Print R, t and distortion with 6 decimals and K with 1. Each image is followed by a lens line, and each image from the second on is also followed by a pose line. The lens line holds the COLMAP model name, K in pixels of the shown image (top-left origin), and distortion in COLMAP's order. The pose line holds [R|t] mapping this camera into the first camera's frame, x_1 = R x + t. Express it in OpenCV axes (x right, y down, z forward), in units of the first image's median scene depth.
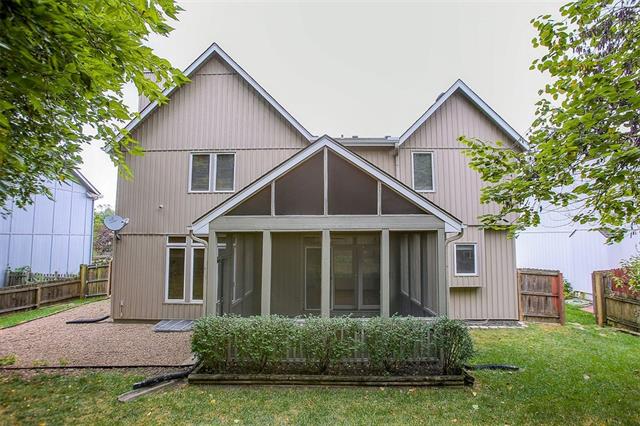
lens RADIAL K [[322.8, 0, 320.1], [0, 322.8, 213.4], [0, 0, 1]] dist [-0.002806, -0.000110]
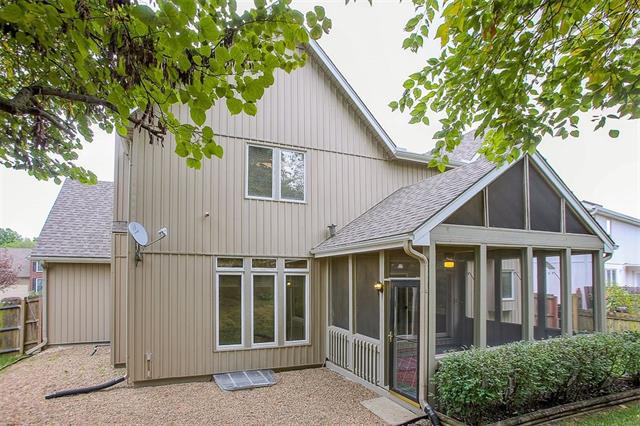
lens RADIAL K [[346.6, 0, 308.3], [0, 346.6, 261.1], [0, 0, 1]] dist [-0.014988, 0.001865]
pose [[0.922887, 0.014055, 0.384813, -0.594353], [-0.027581, 0.999180, 0.029651, 0.052253], [-0.384081, -0.037978, 0.922518, 0.227258]]
